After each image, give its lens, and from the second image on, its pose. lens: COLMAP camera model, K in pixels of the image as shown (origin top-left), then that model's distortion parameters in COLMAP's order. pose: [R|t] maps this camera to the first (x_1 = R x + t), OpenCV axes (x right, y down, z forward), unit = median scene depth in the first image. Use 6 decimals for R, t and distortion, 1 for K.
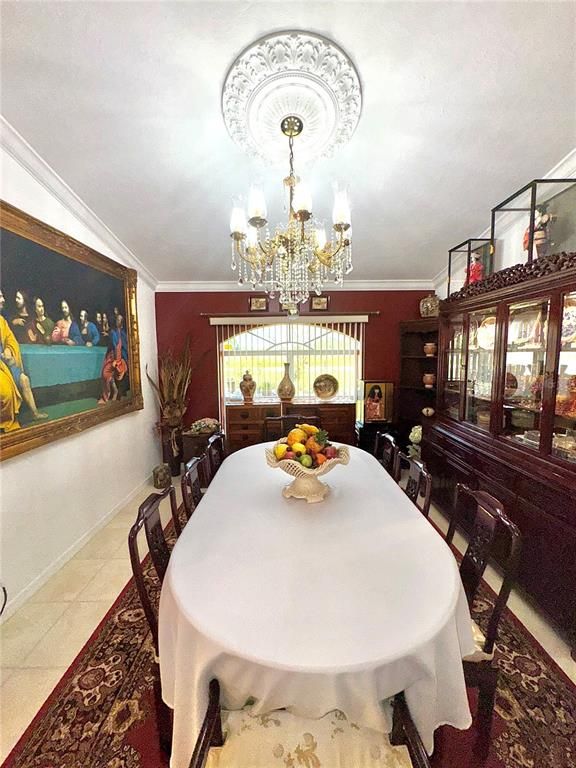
lens RADIAL K [[308.0, 0, 288.3], [0, 308.0, 382.9], [0, 0, 1]] dist [0.000195, 0.000848]
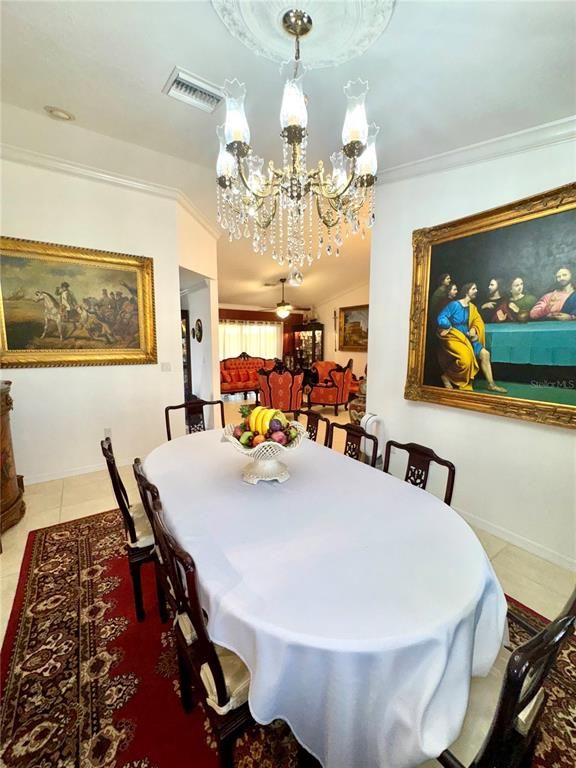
lens RADIAL K [[308.0, 0, 289.3], [0, 308.0, 380.9], [0, 0, 1]] dist [0.000195, 0.000848]
pose [[-0.822590, 0.082726, -0.562585, 0.449028], [-0.048582, 0.975519, 0.214482, -0.125317], [0.566555, 0.203762, -0.798434, 1.514868]]
